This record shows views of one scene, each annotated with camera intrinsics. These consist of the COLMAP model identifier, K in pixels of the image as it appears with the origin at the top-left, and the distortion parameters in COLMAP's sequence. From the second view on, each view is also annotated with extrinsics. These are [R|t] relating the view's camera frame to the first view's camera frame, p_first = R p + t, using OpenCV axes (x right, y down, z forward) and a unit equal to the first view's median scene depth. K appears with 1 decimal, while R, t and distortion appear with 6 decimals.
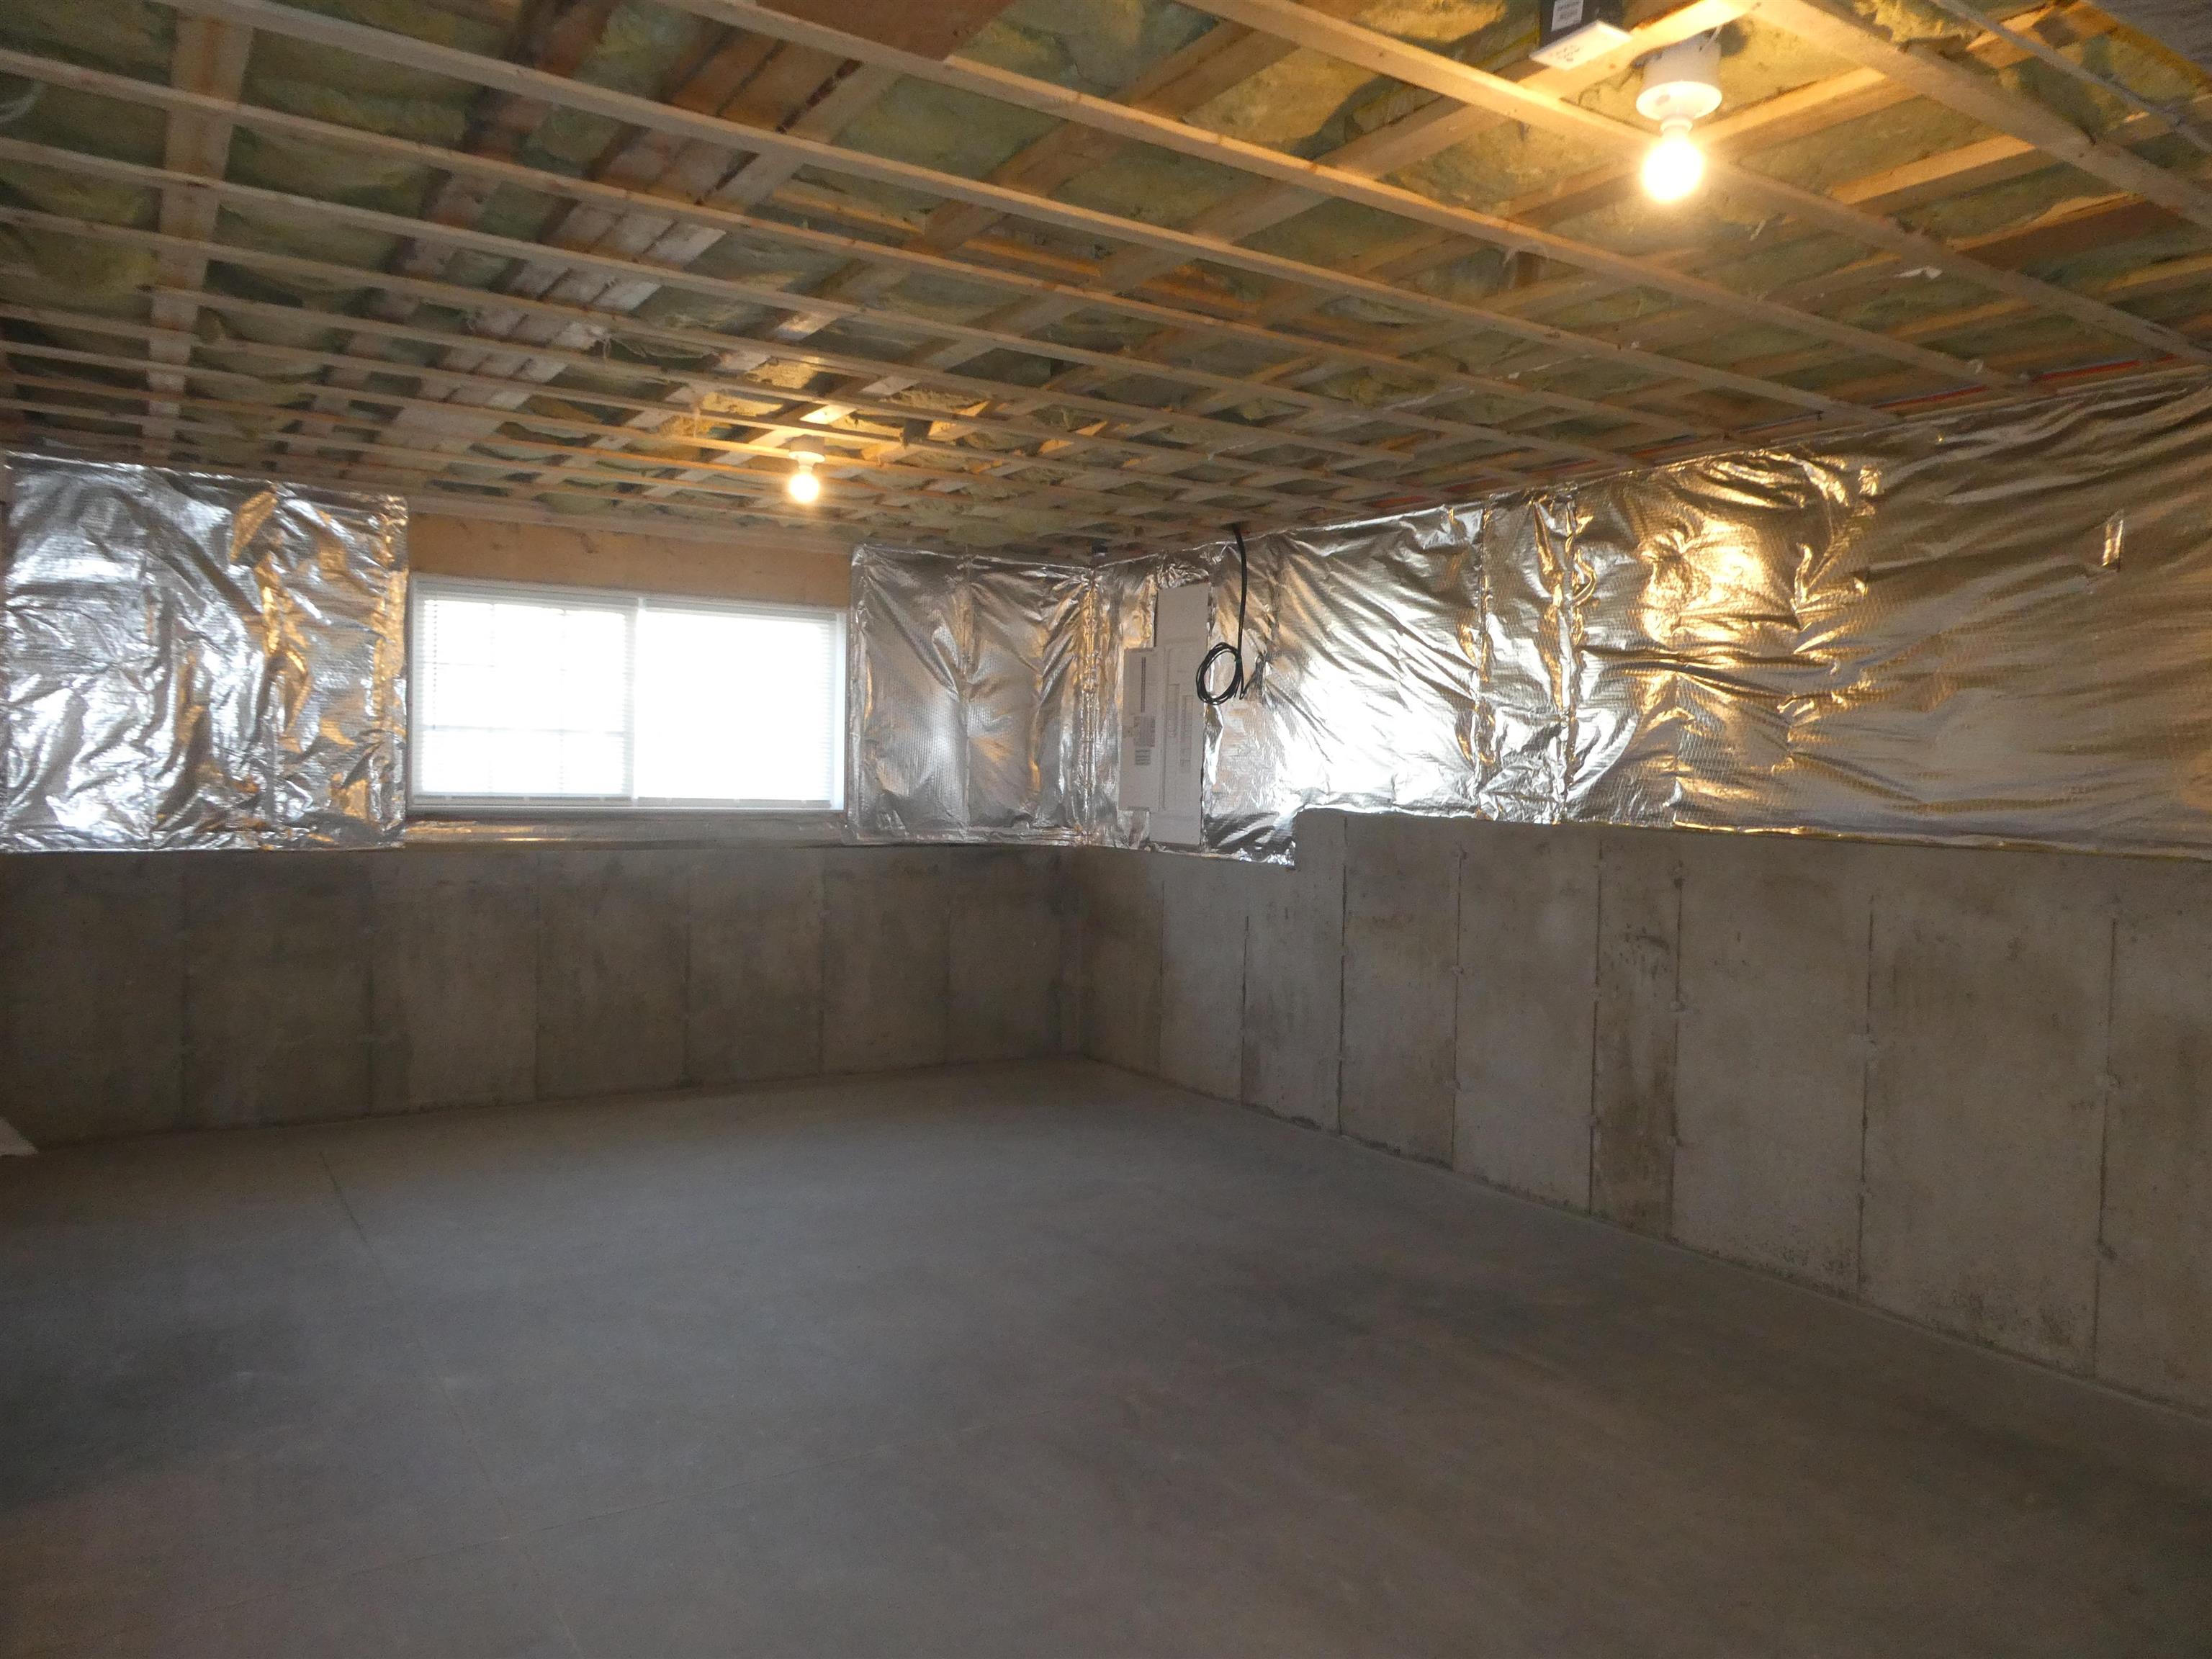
lens RADIAL K [[1566.0, 0, 1109.4], [0, 1566.0, 825.5], [0, 0, 1]] dist [-0.000065, -0.020922]
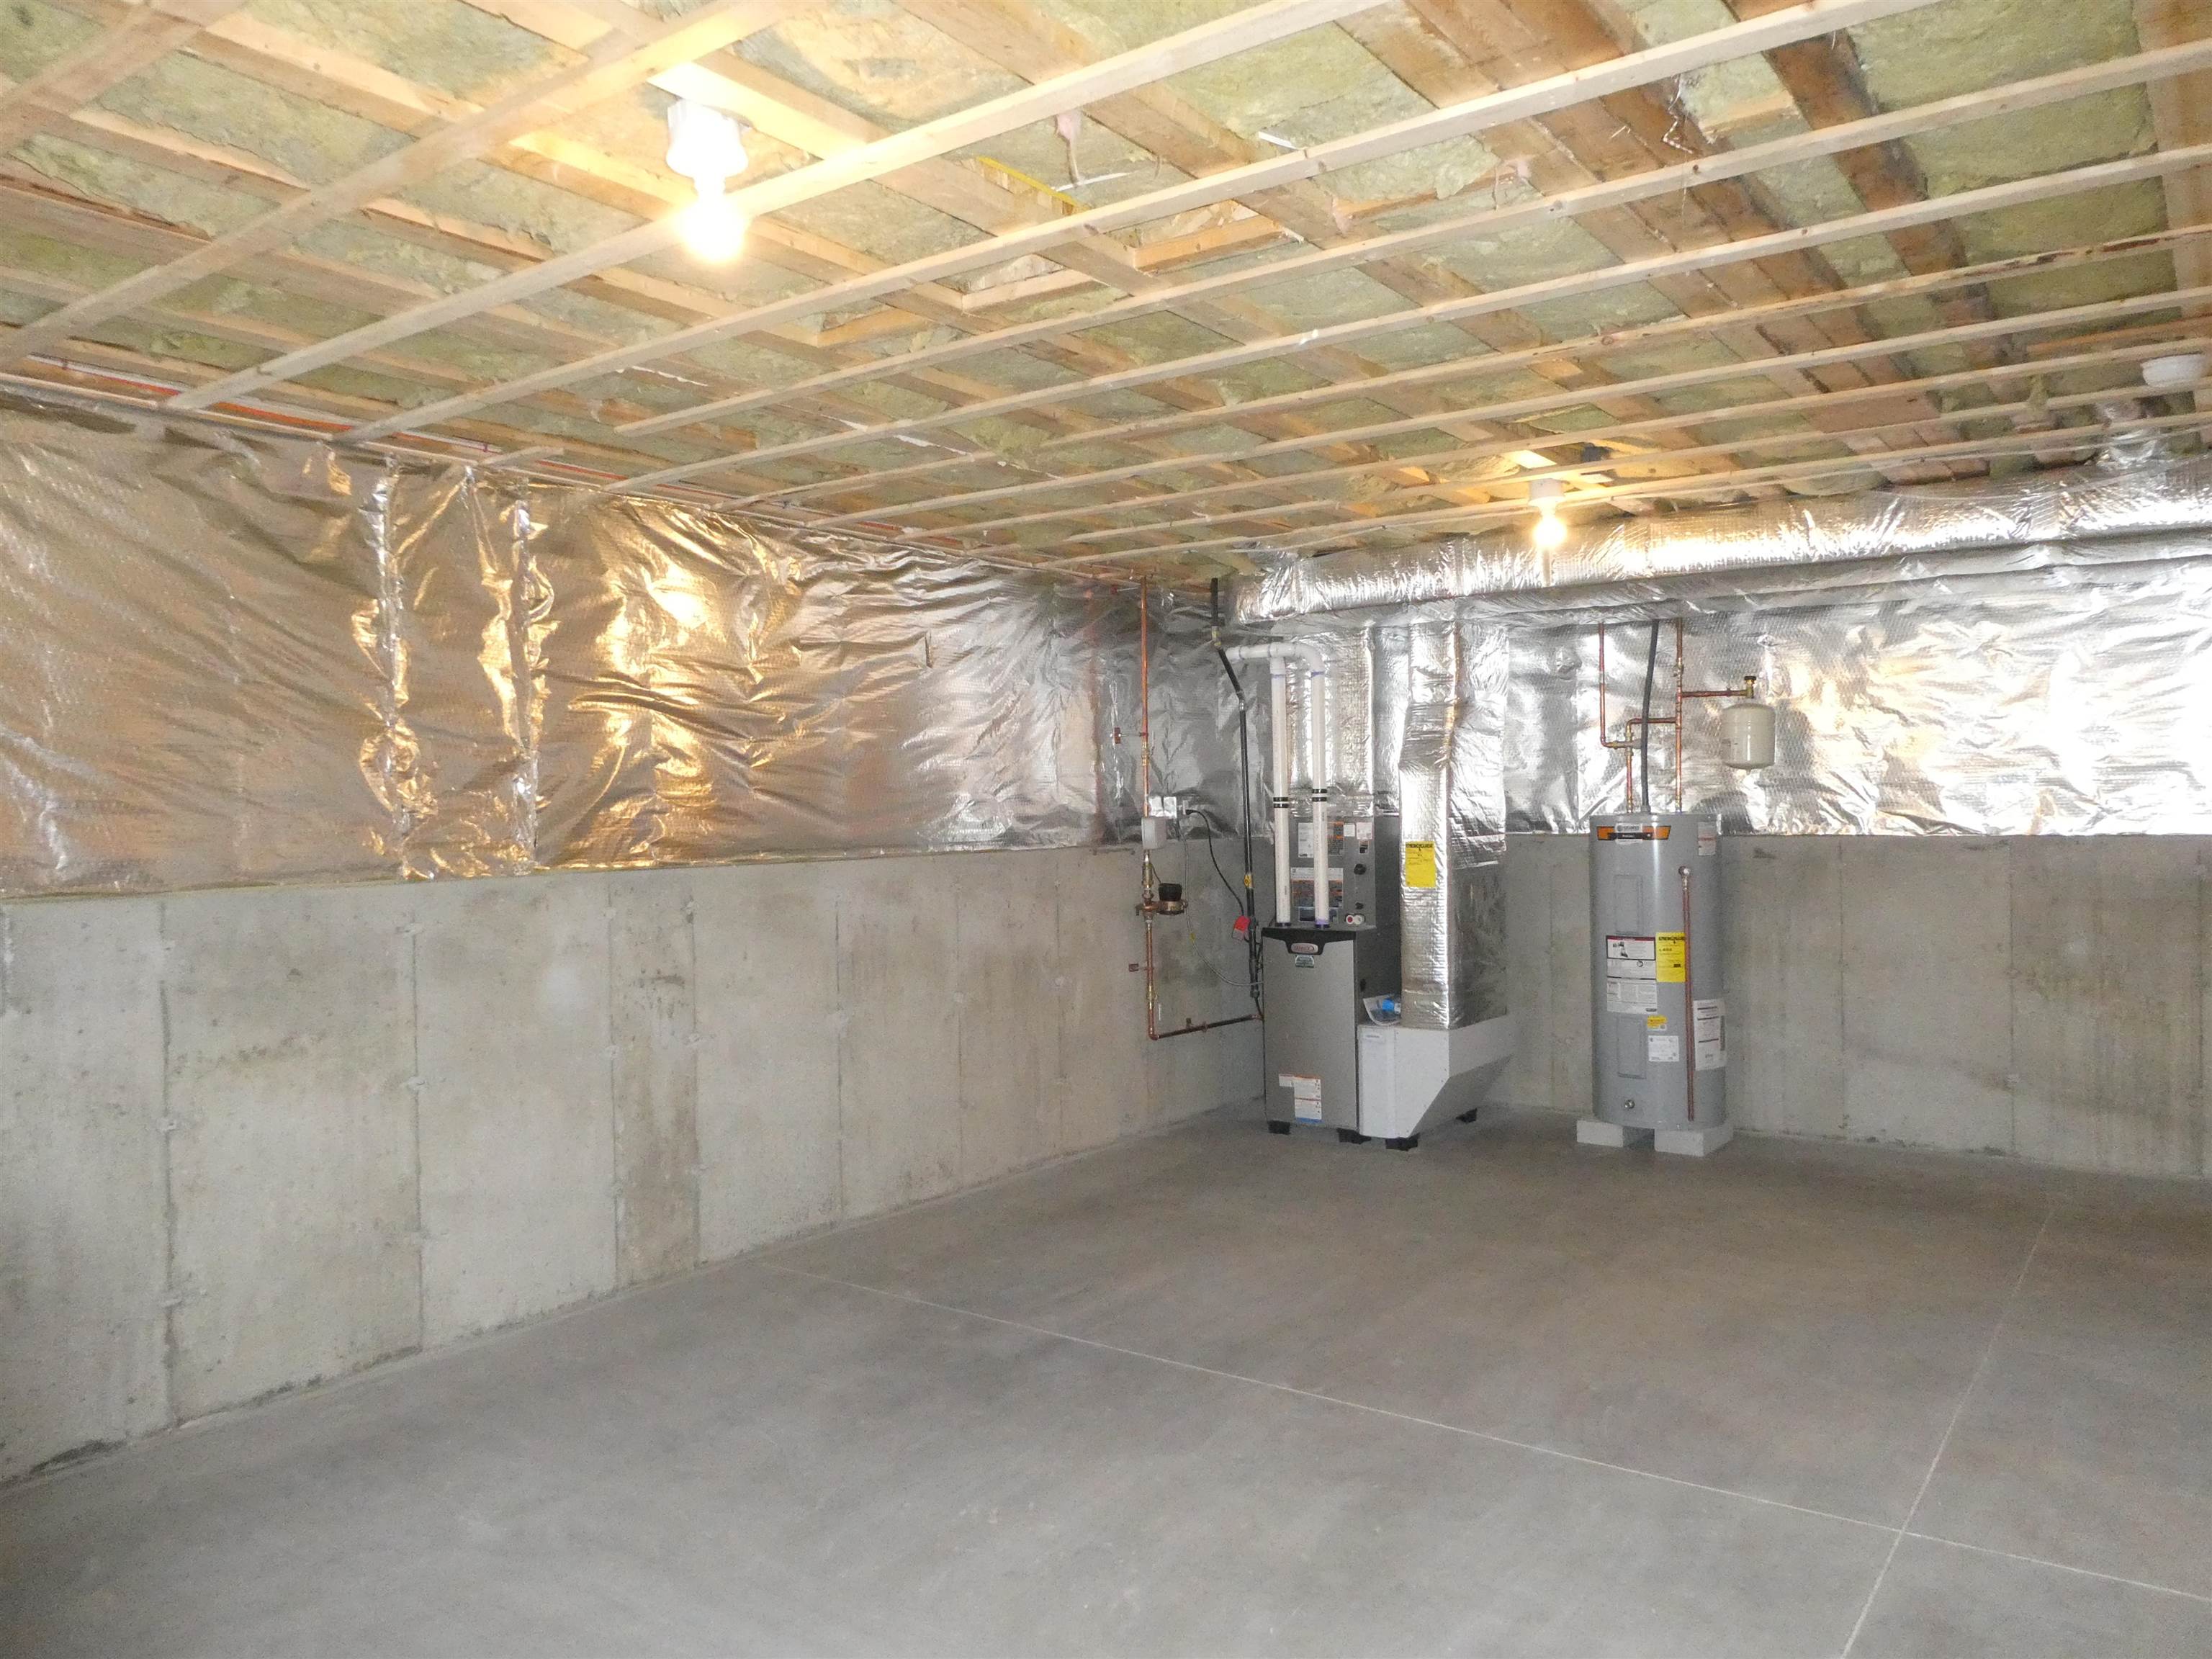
lens RADIAL K [[1566.0, 0, 1110.7], [0, 1566.0, 832.2], [0, 0, 1]] dist [-0.000065, -0.020922]
pose [[-0.364163, -0.037735, 0.930571, -0.675271], [0.039312, 0.997666, 0.055840, -0.064235], [-0.930505, 0.056917, -0.361829, 1.094013]]
